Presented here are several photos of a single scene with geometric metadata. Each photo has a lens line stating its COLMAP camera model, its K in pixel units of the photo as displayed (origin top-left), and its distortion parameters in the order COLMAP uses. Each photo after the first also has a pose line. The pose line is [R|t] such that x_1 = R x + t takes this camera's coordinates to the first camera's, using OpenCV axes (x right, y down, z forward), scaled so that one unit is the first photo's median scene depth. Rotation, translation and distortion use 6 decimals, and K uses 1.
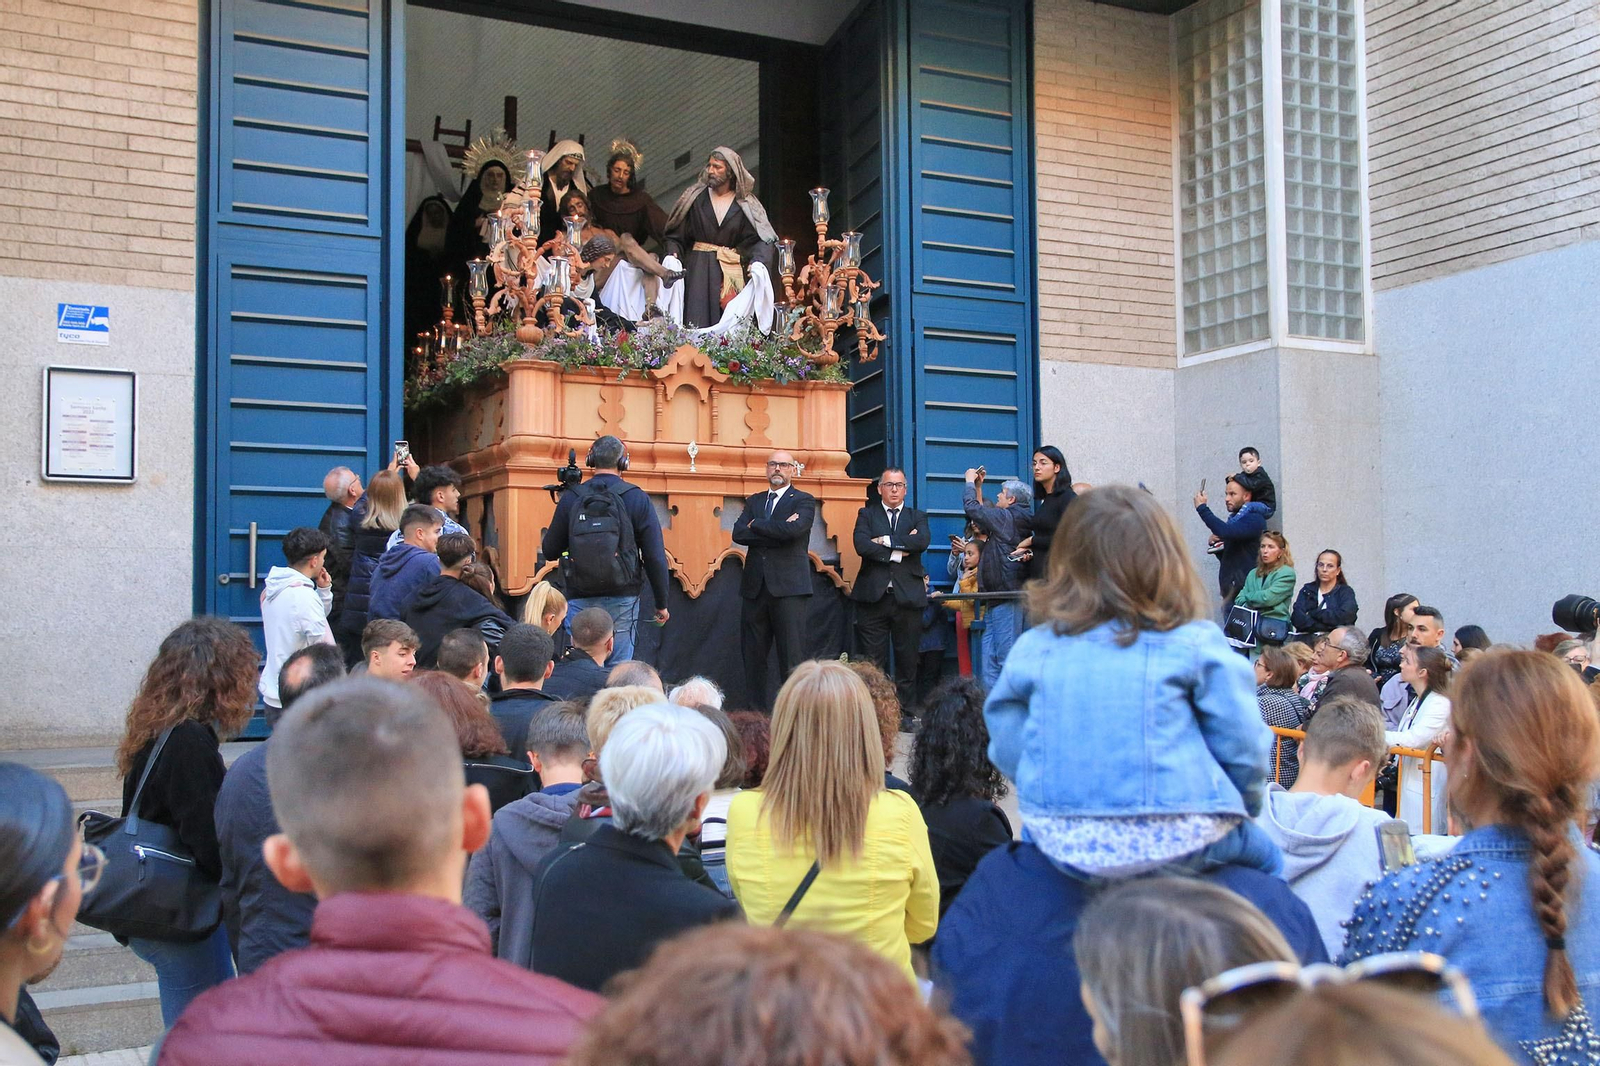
lens RADIAL K [[1757.6, 0, 800.0], [0, 1757.6, 533.0], [0, 0, 1]] dist [0.012735, 0.039981]
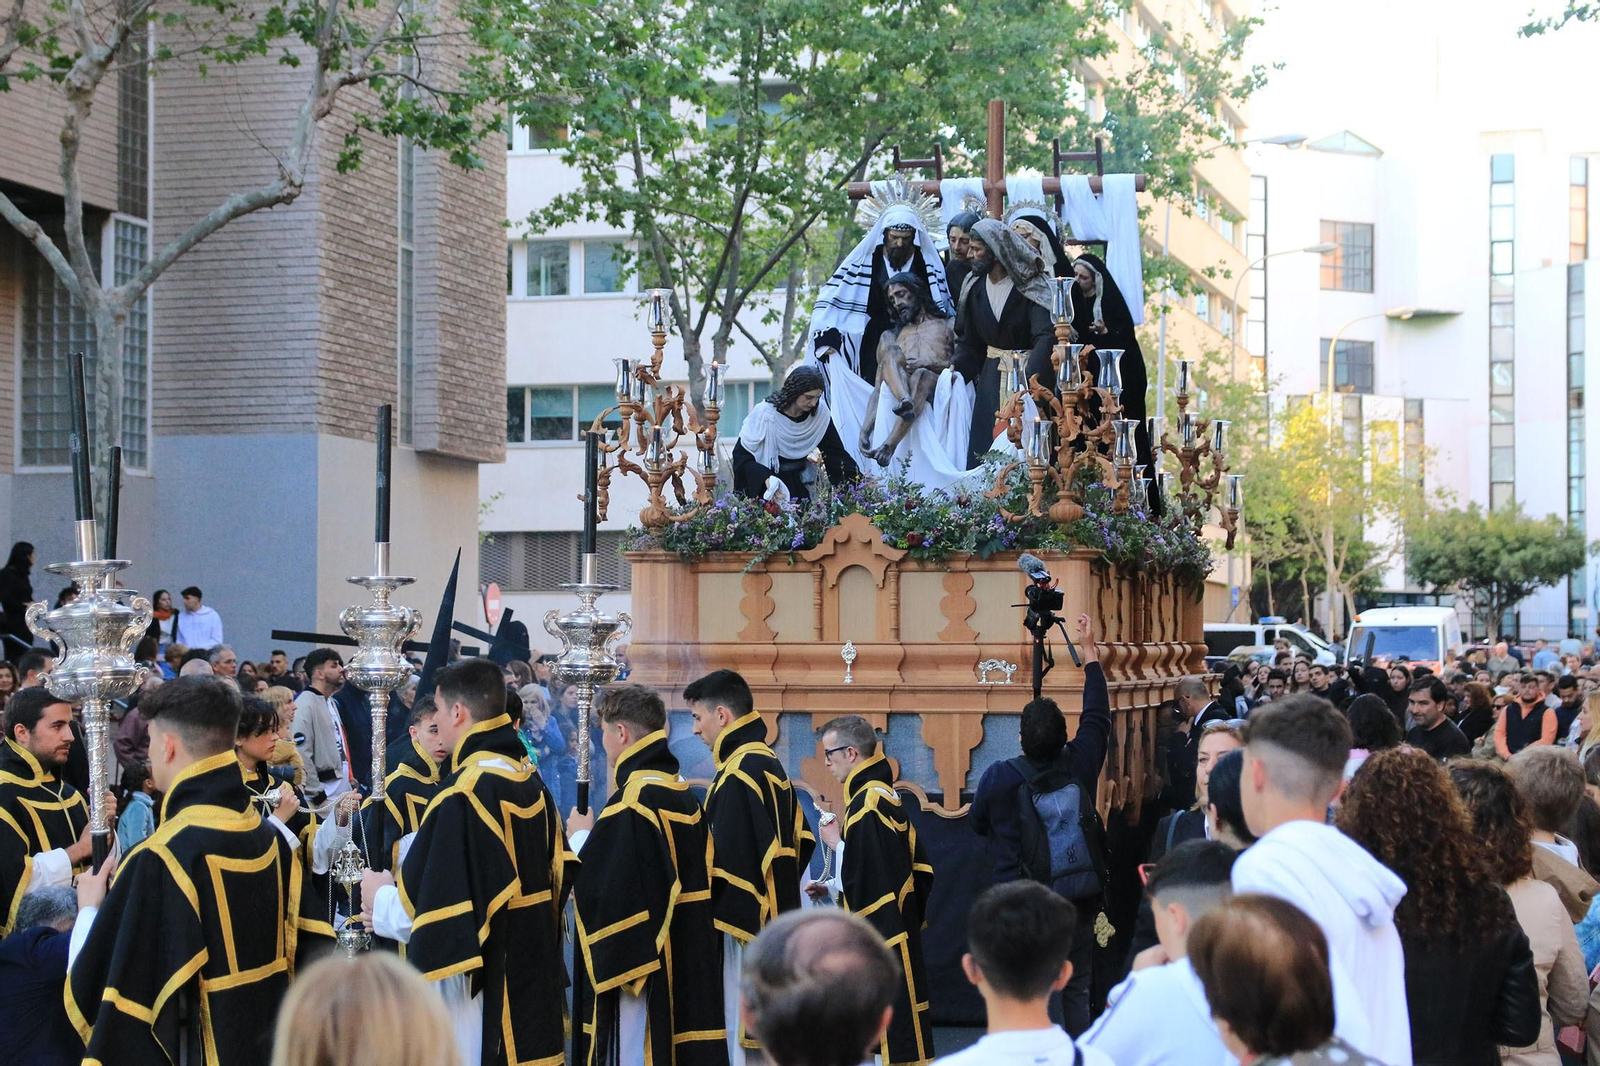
lens RADIAL K [[2969.7, 0, 800.0], [0, 2969.7, 533.0], [0, 0, 1]] dist [0.111254, 0.119499]
pose [[0.702504, 0.046983, 0.710127, -1.081138], [-0.049555, 0.998626, -0.017047, -0.038646], [-0.709952, -0.023214, 0.703867, -1.167776]]
